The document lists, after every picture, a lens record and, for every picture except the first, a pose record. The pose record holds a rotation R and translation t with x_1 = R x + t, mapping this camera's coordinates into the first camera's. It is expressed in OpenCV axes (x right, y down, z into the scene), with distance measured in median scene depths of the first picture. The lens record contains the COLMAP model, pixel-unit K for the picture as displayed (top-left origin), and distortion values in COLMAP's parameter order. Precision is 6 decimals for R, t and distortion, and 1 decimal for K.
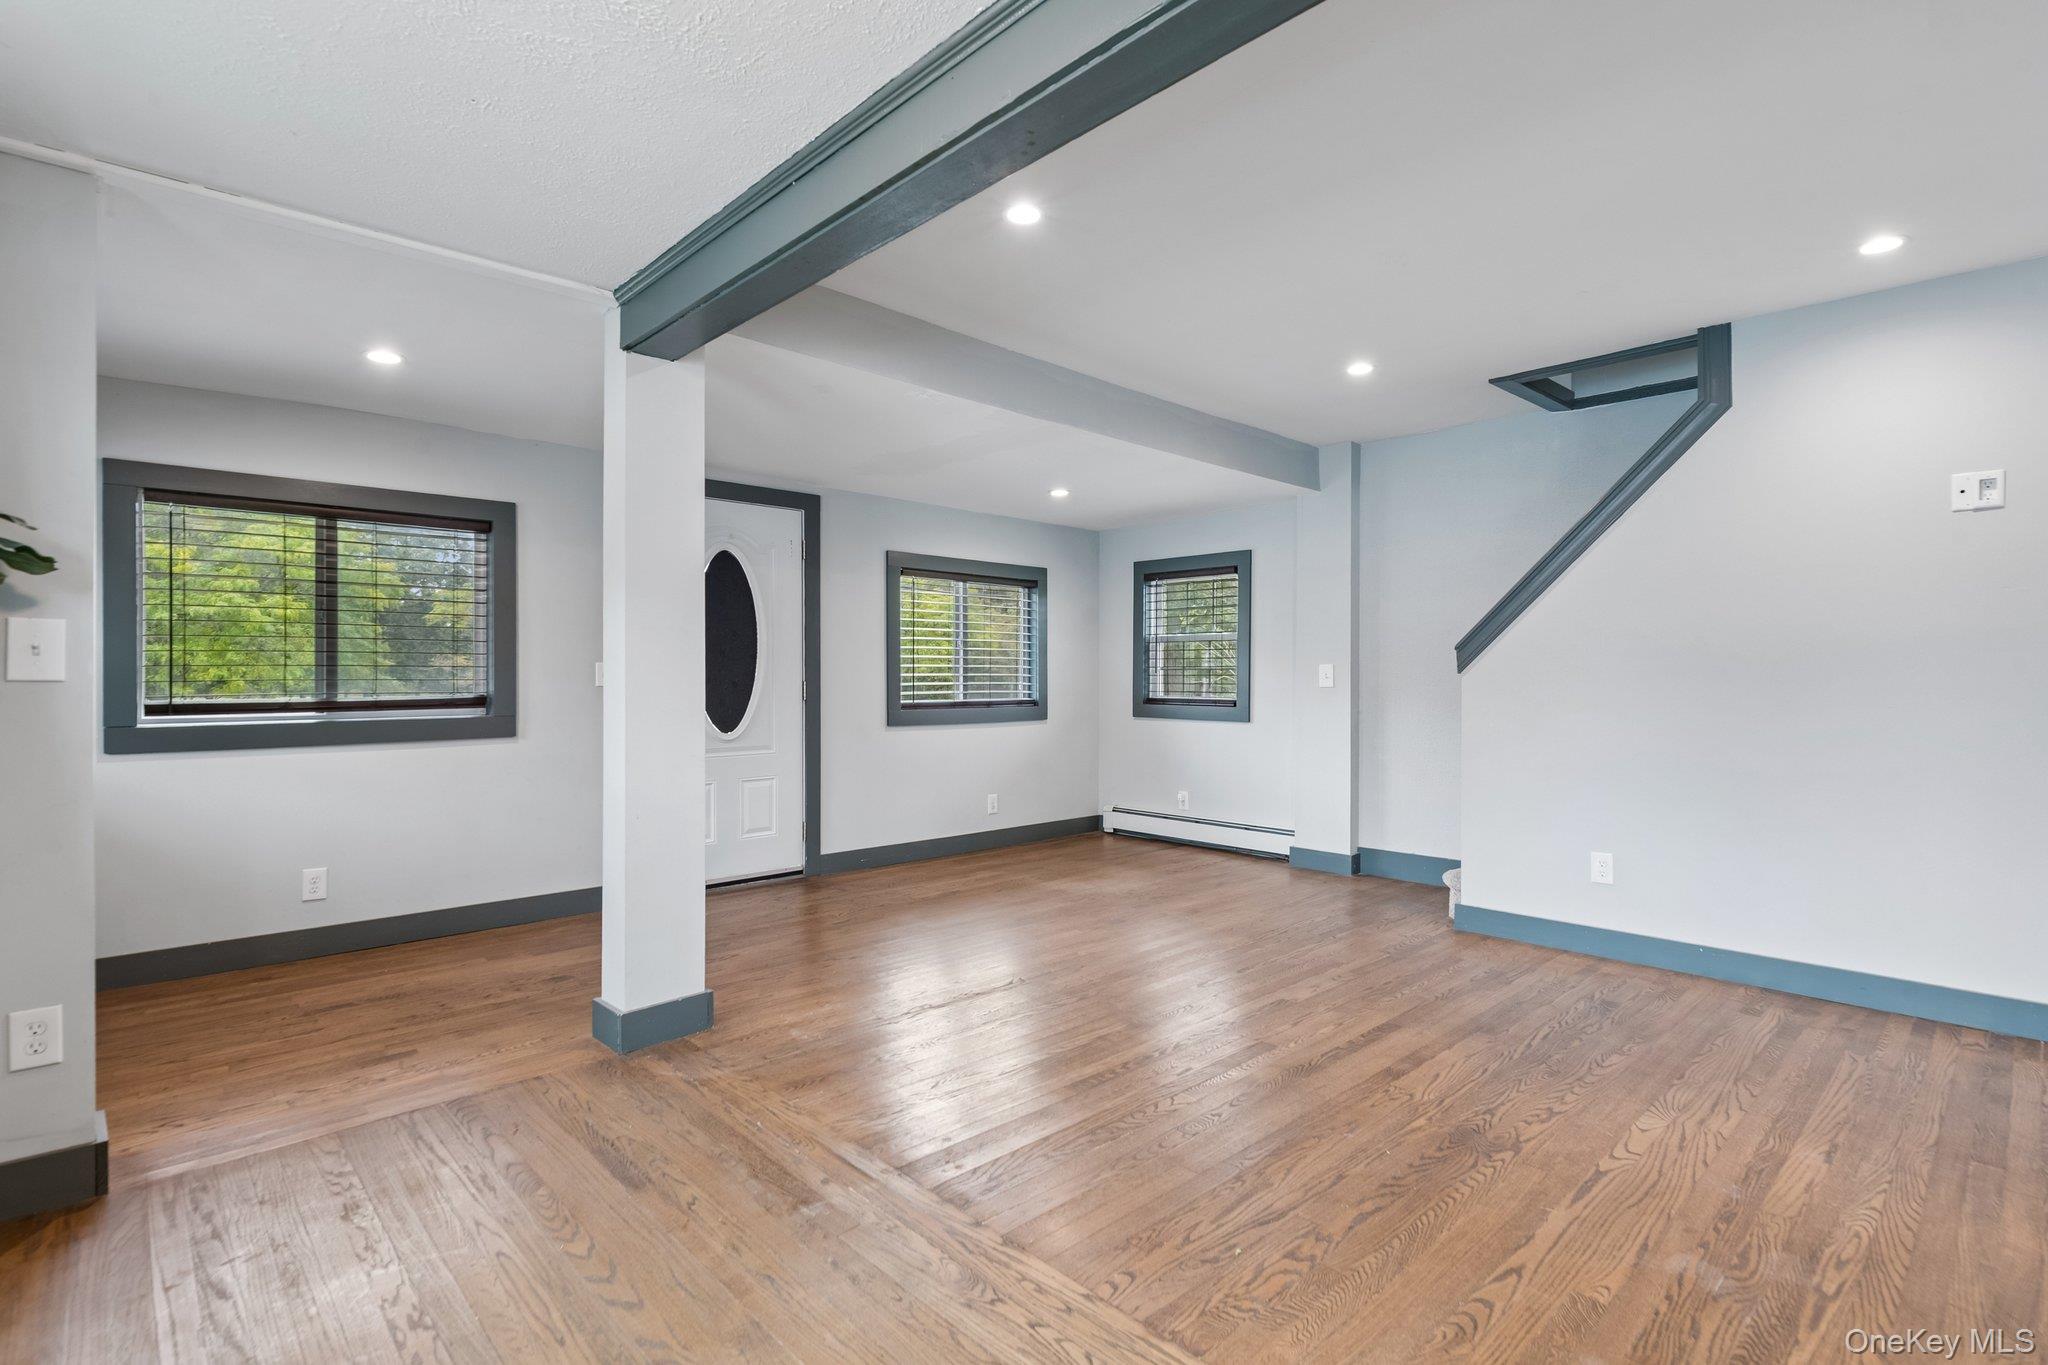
lens RADIAL K [[954.3, 0, 1024.0], [0, 954.3, 666.5], [0, 0, 1]] dist [-0.001472, -0.001995]
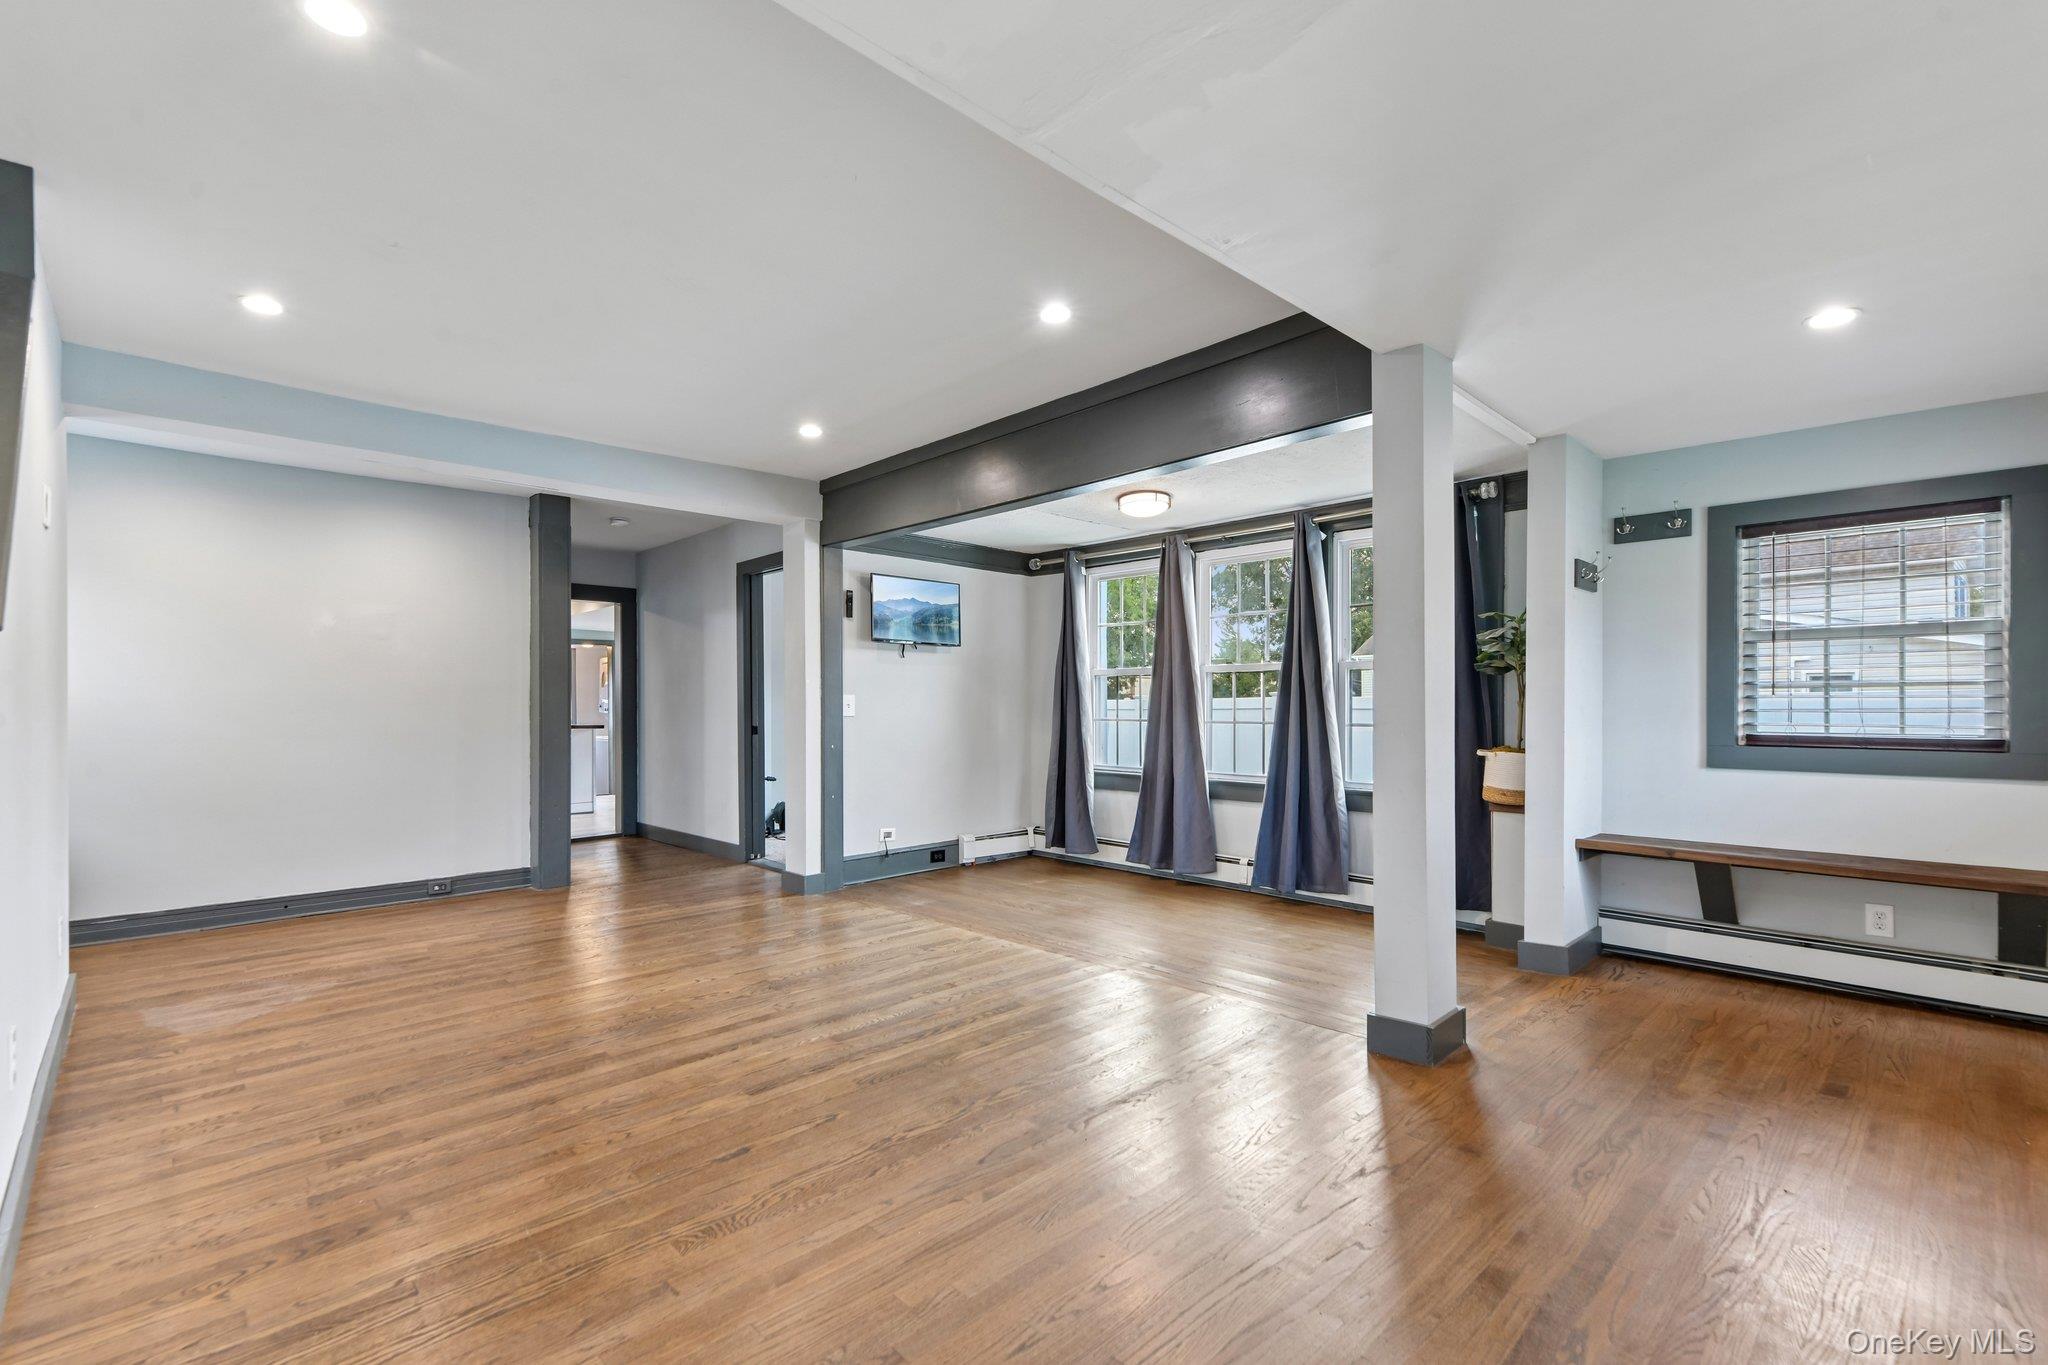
lens RADIAL K [[924.9, 0, 1028.6], [0, 924.9, 700.9], [0, 0, 1]] dist [0.004953, -0.001472]
pose [[-0.999887, 0.002256, -0.014894, 0.041815], [0.002501, 0.999861, -0.016458, 0.021215], [0.014854, -0.016494, -0.999754, 1.767024]]
